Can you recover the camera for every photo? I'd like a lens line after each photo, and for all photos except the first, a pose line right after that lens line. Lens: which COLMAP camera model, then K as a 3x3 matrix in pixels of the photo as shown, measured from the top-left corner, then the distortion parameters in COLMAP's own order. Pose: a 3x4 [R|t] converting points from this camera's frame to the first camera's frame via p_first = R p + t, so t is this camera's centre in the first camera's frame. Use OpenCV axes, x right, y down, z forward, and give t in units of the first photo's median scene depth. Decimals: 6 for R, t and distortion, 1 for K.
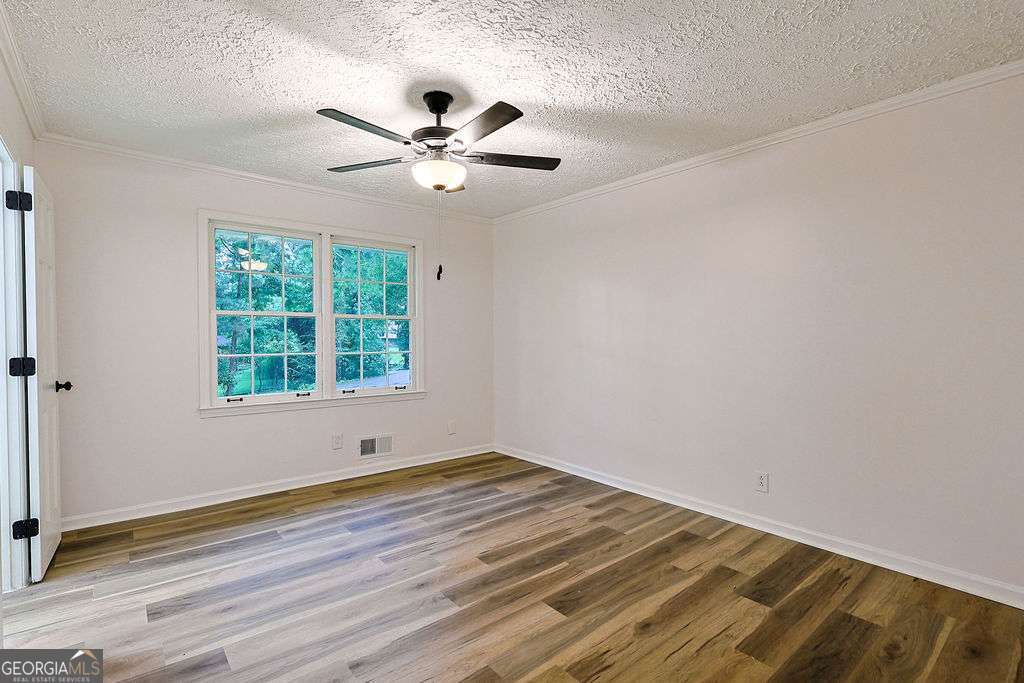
lens RADIAL K [[501.2, 0, 512.0], [0, 501.2, 341.5], [0, 0, 1]] dist [-0.001263, -0.000310]
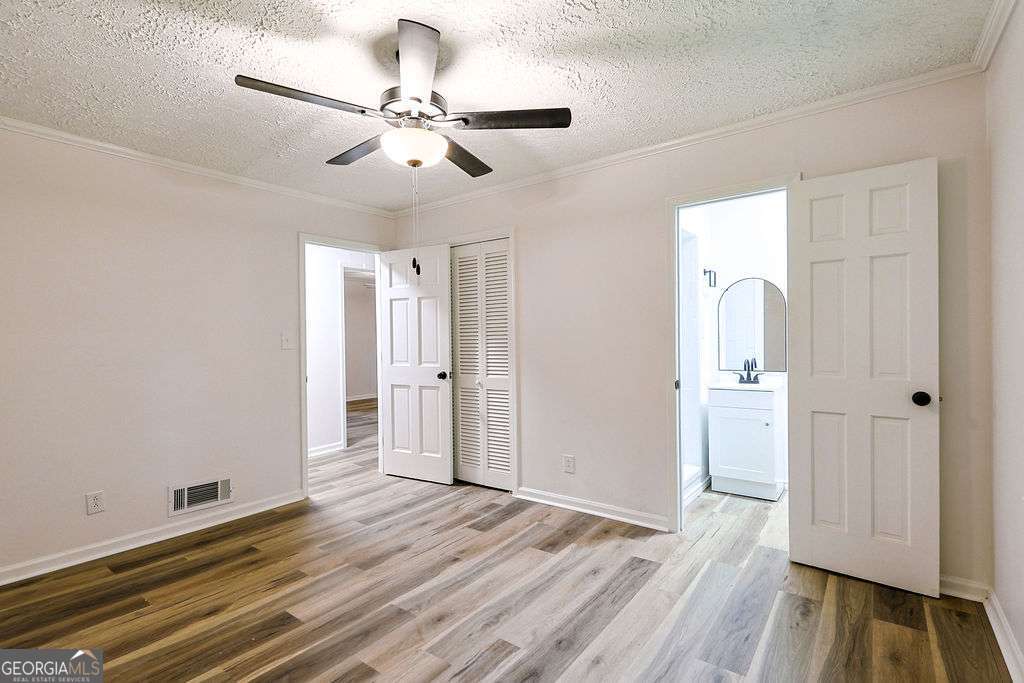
lens RADIAL K [[501.2, 0, 512.0], [0, 501.2, 341.5], [0, 0, 1]] dist [-0.001263, -0.000310]
pose [[-0.974124, 0.017408, -0.225344, -0.117181], [0.012489, 0.999652, 0.023236, -0.030993], [0.225670, 0.019820, -0.974002, 1.952870]]
